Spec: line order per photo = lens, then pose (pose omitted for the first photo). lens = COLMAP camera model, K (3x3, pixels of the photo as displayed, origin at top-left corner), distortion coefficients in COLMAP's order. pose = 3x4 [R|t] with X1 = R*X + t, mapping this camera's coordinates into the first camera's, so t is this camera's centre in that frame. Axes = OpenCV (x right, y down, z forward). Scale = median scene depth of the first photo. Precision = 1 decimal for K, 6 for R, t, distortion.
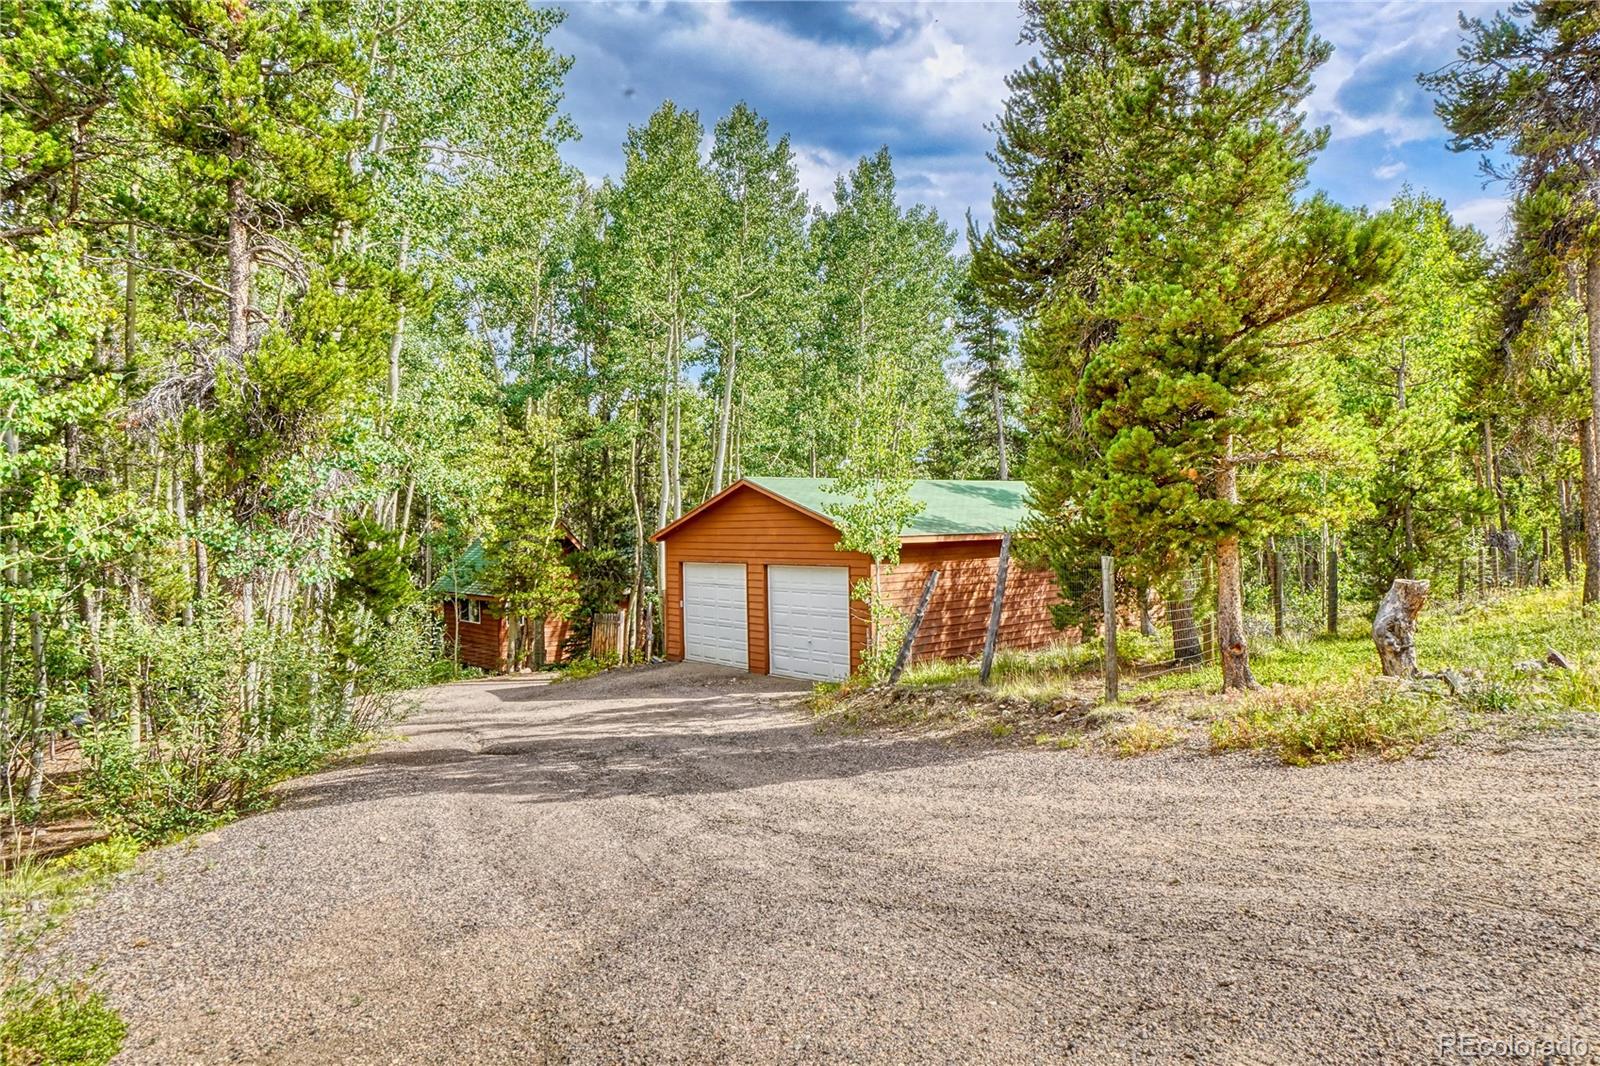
lens RADIAL K [[1003.1, 0, 800.0], [0, 1003.1, 533.0], [0, 0, 1]] dist [-0.001007, -0.000035]
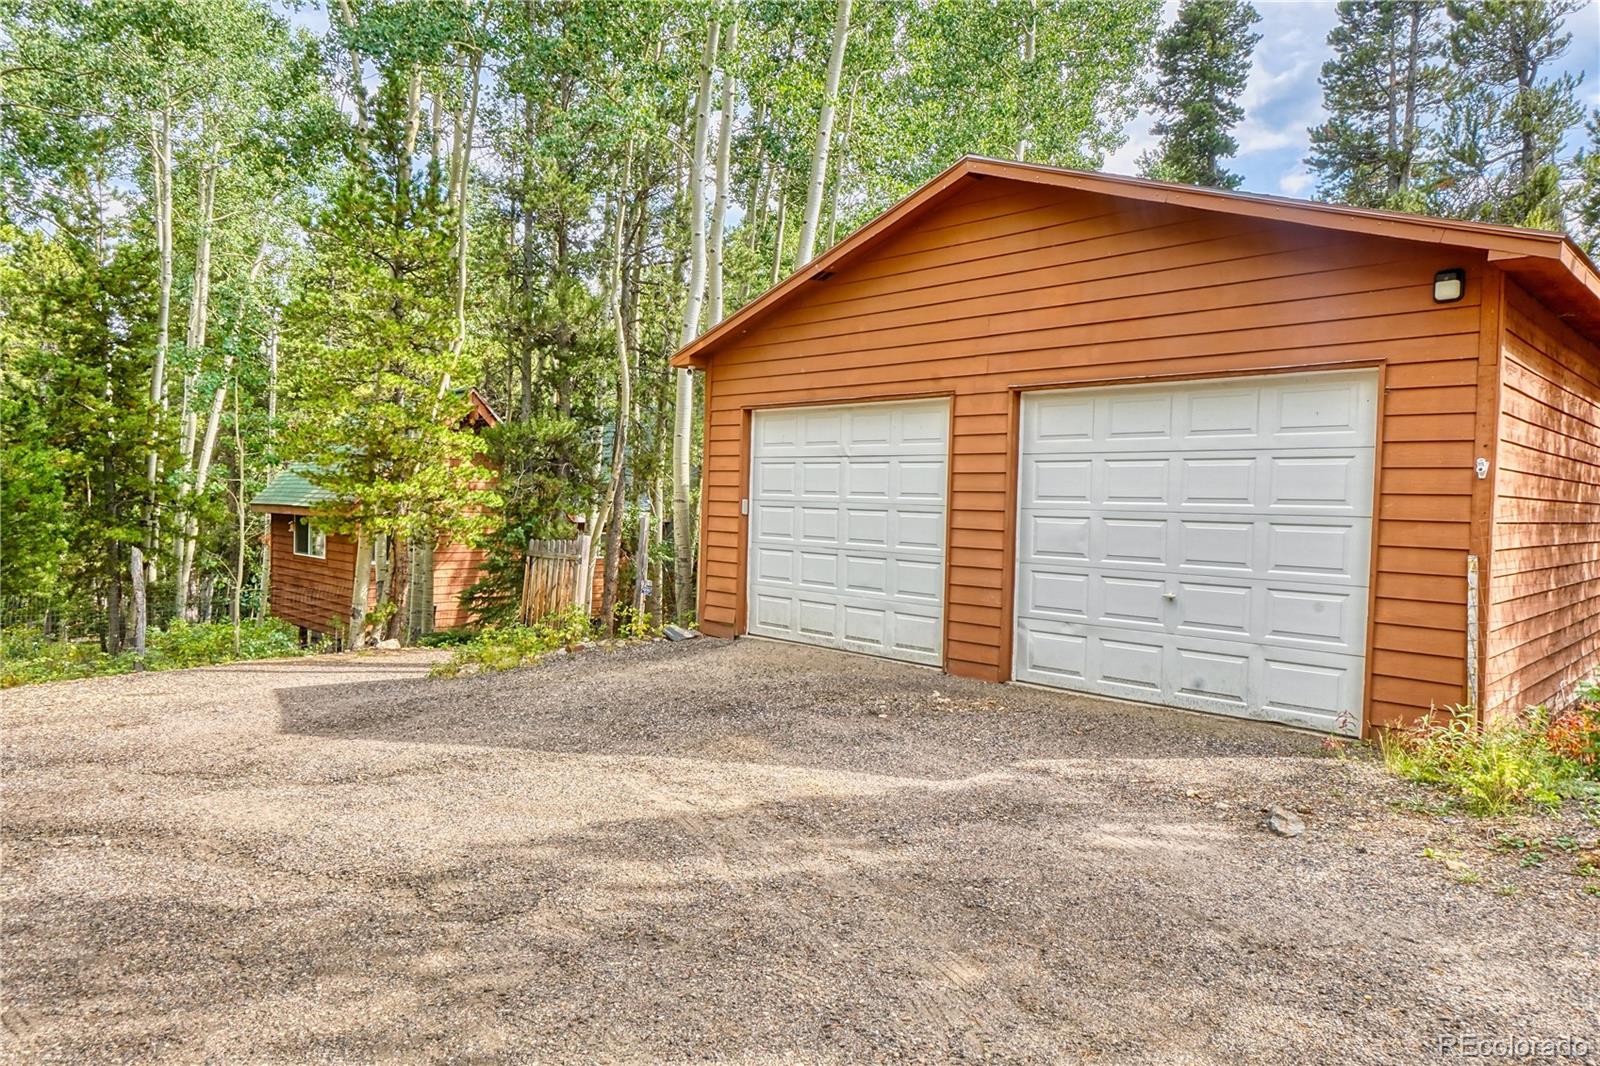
lens RADIAL K [[1003.1, 0, 800.0], [0, 1003.1, 533.0], [0, 0, 1]] dist [-0.001007, -0.000035]
pose [[0.996252, 0.039681, 0.076861, -0.116183], [-0.041741, 0.998806, 0.025382, 0.064268], [-0.075762, -0.028496, 0.996719, 0.516244]]
